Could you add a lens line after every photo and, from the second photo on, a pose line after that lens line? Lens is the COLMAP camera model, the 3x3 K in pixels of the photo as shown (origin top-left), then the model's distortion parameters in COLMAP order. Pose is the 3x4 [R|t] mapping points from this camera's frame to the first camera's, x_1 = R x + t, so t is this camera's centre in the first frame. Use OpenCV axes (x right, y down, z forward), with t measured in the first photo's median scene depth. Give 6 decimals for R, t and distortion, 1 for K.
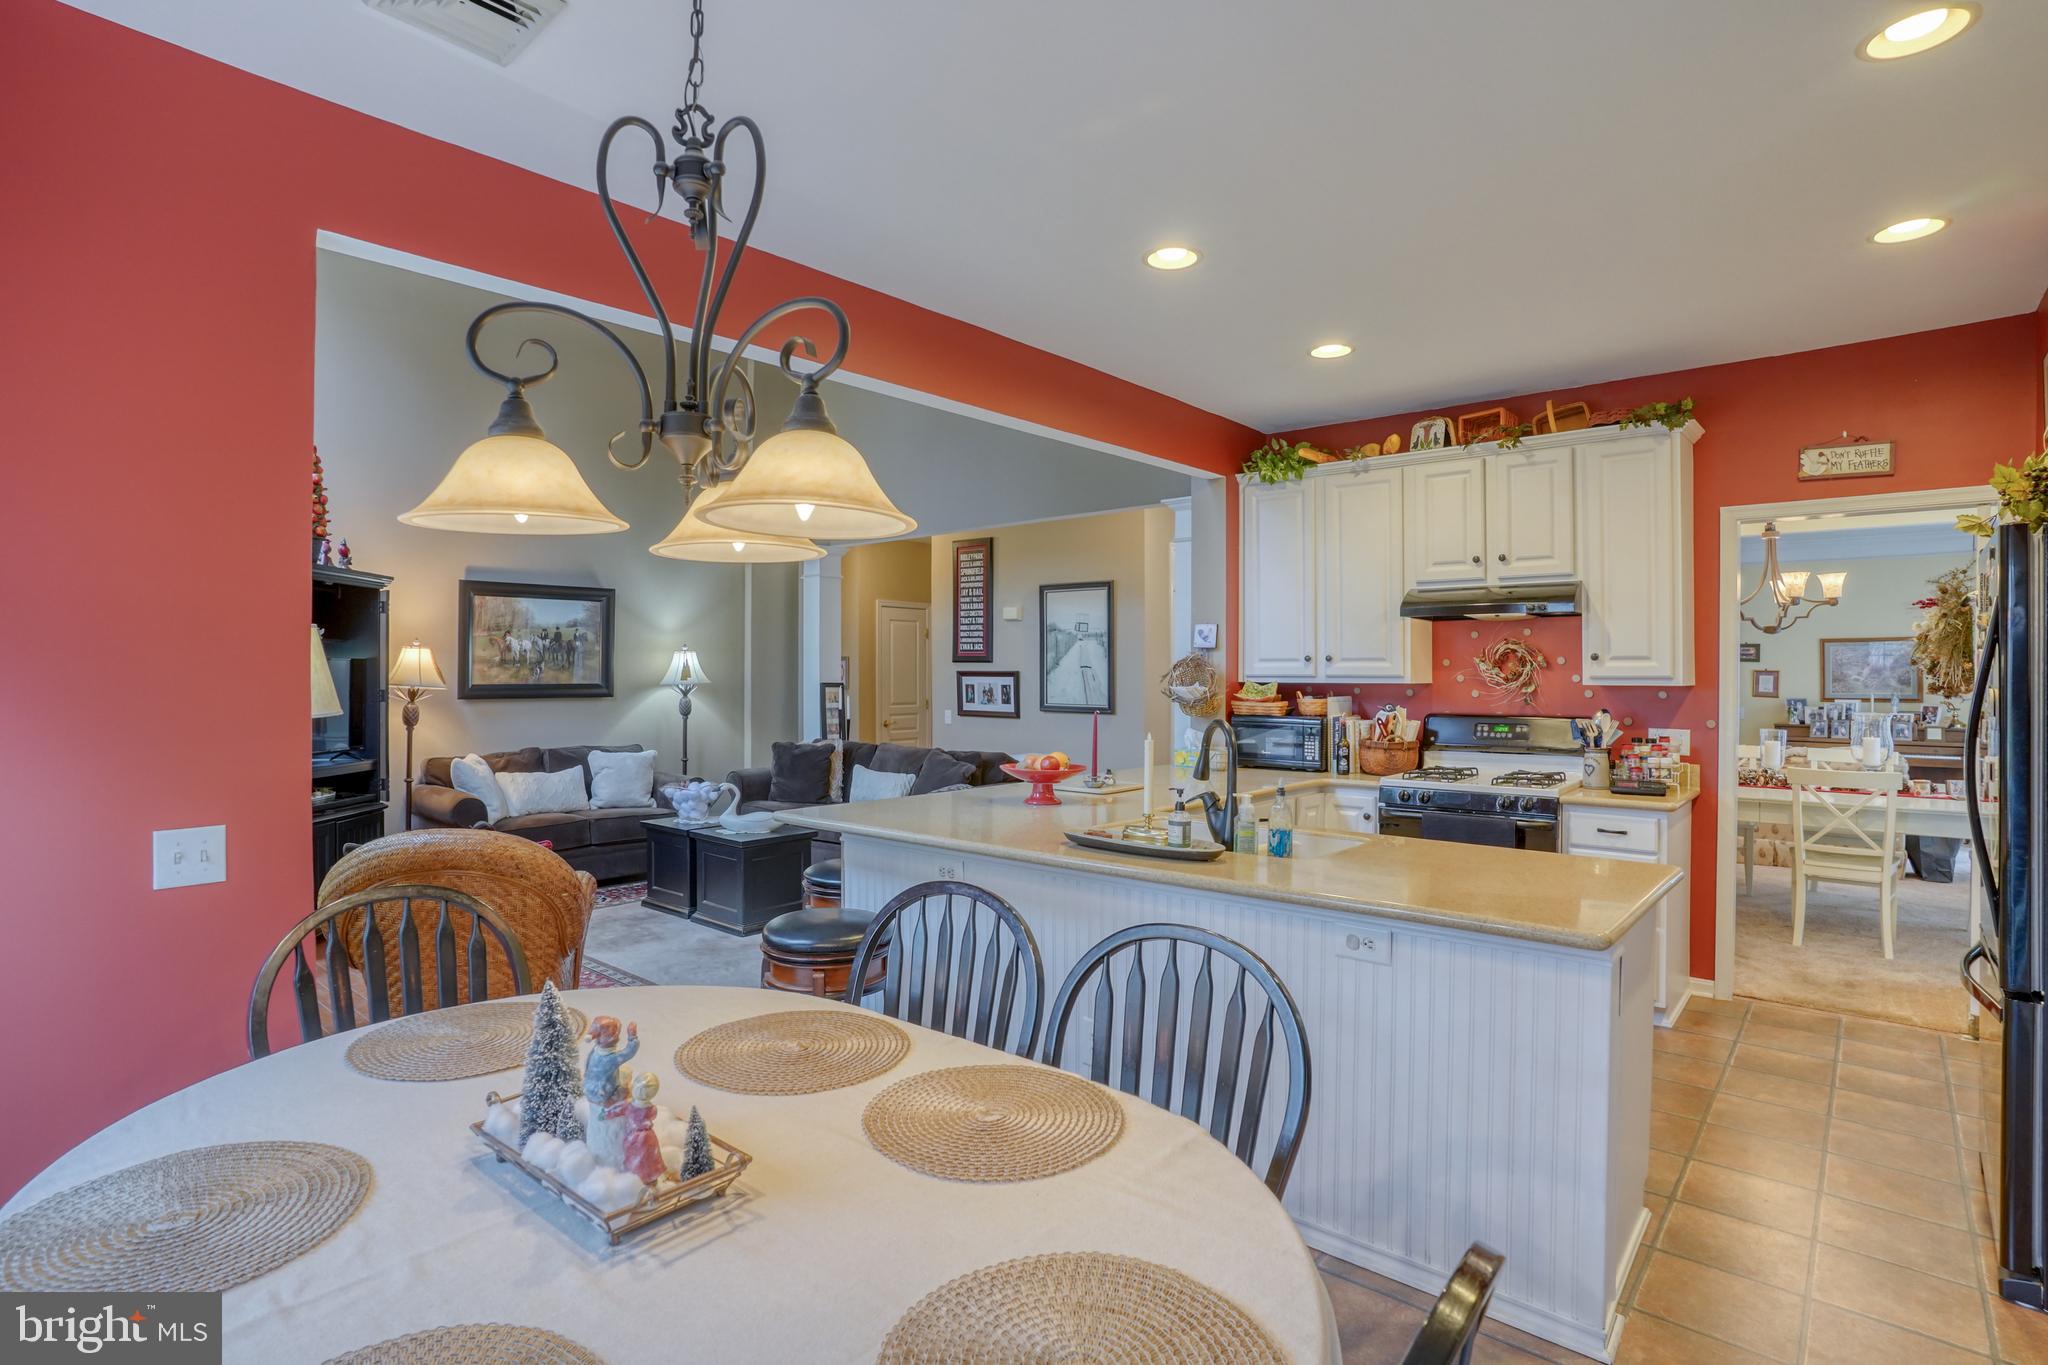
lens RADIAL K [[1043.5, 0, 1002.2], [0, 1043.5, 659.4], [0, 0, 1]] dist [-0.081776, 0.041536]
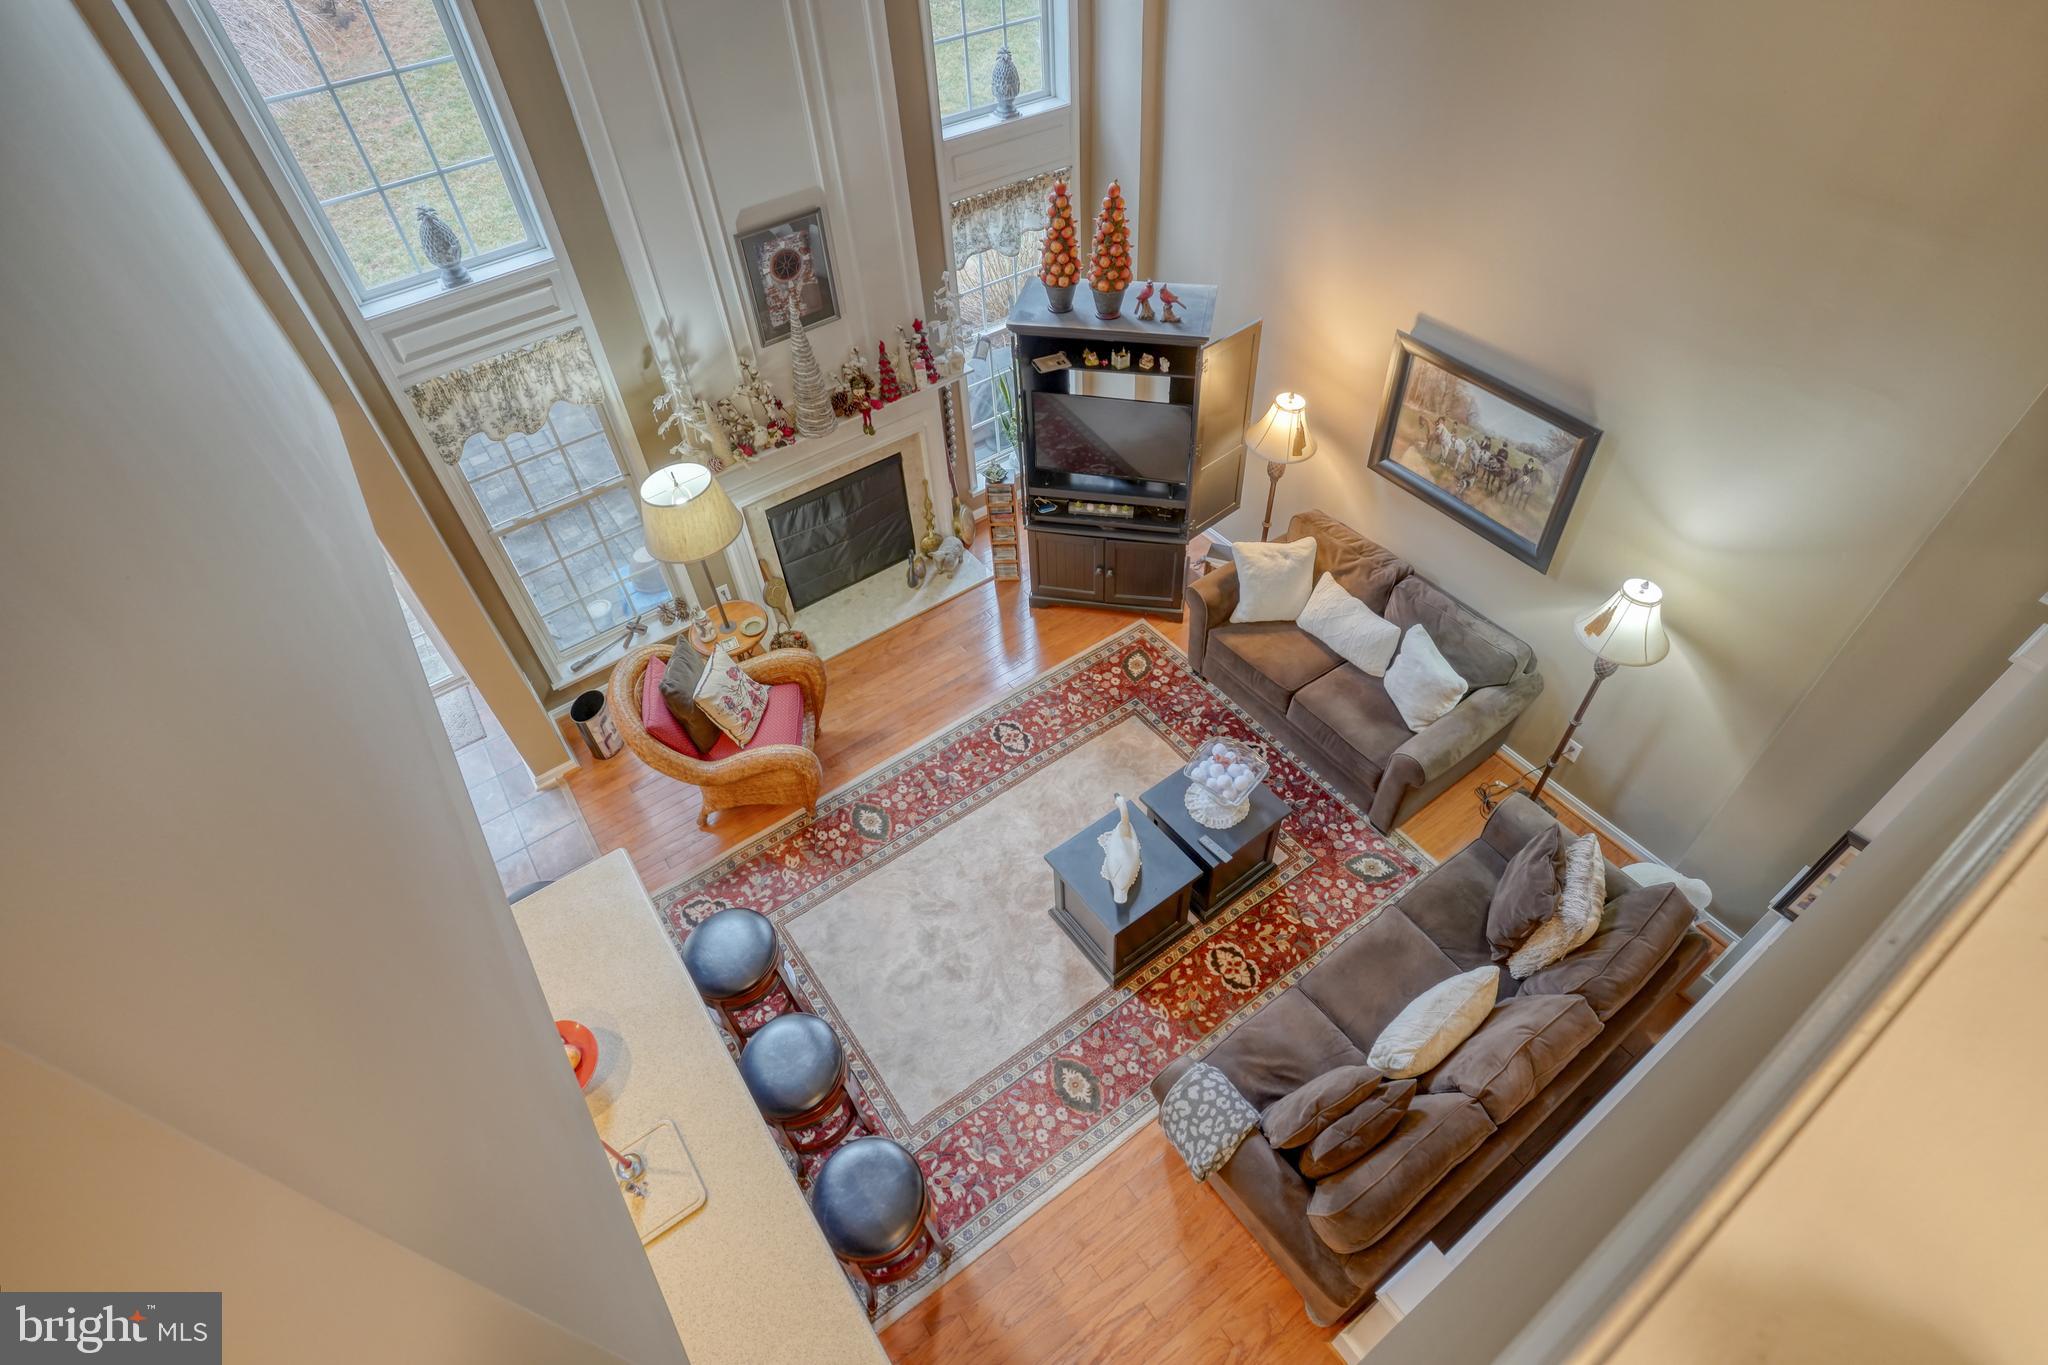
lens RADIAL K [[1048.9, 0, 1016.1], [0, 1048.9, 628.3], [0, 0, 1]] dist [-0.076042, 0.037456]
pose [[-0.226551, 0.690865, -0.686571, 0.207036], [0.079695, 0.715684, 0.693863, -0.533121], [0.970733, 0.102479, -0.217197, 1.074685]]
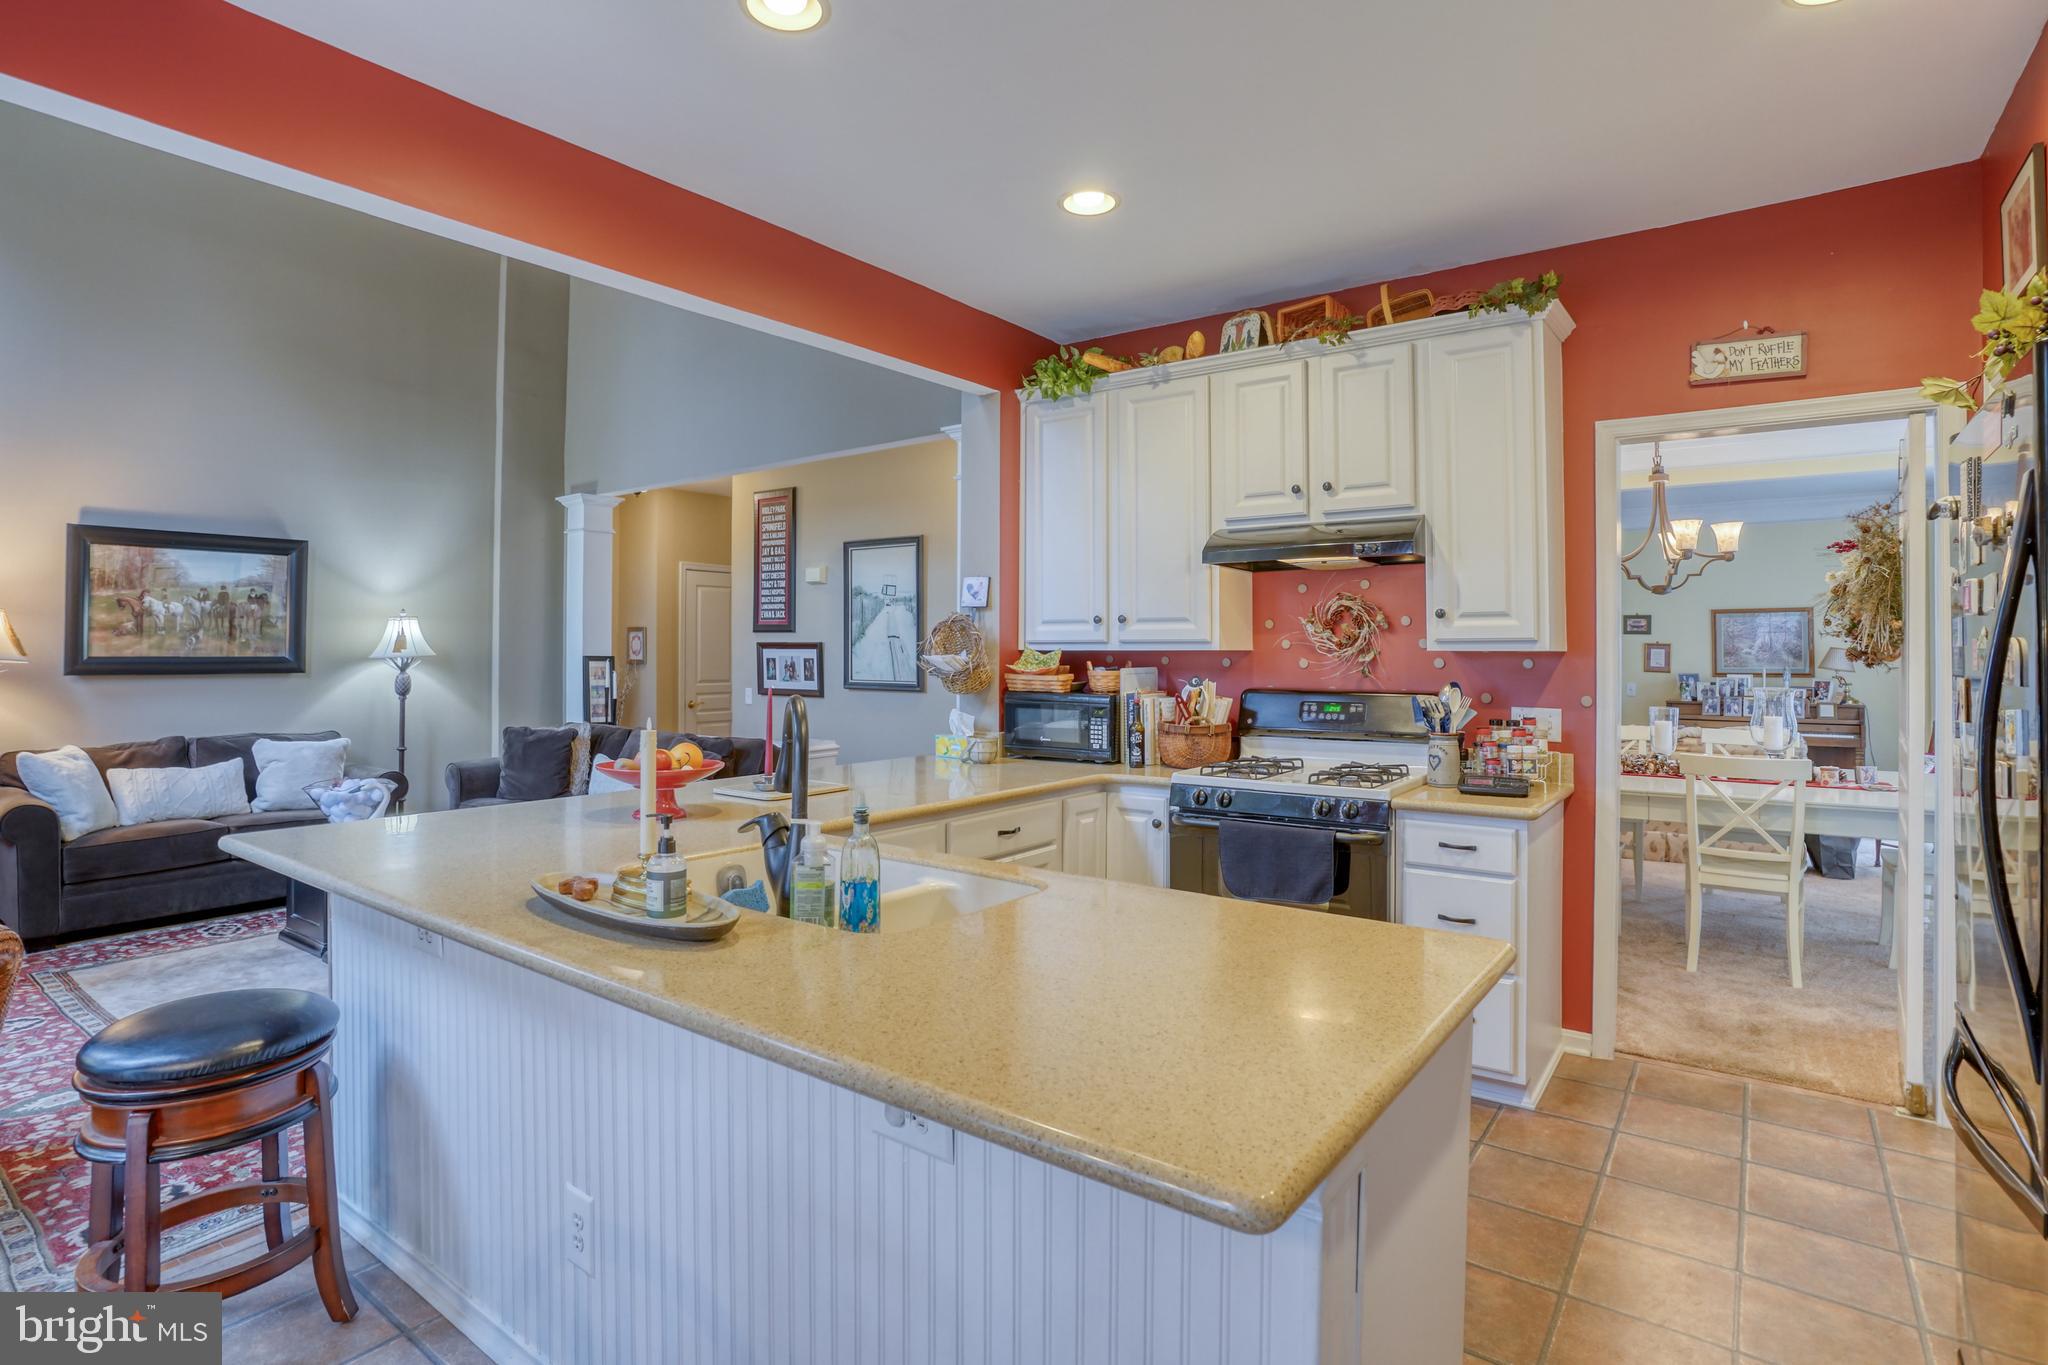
lens RADIAL K [[1048.9, 0, 1016.1], [0, 1048.9, 628.3], [0, 0, 1]] dist [-0.076042, 0.037456]
pose [[0.996227, 0.001270, 0.086781, 0.149208], [-0.000365, 0.999945, -0.010445, 0.012627], [-0.086789, 0.010374, 0.996173, 0.192406]]
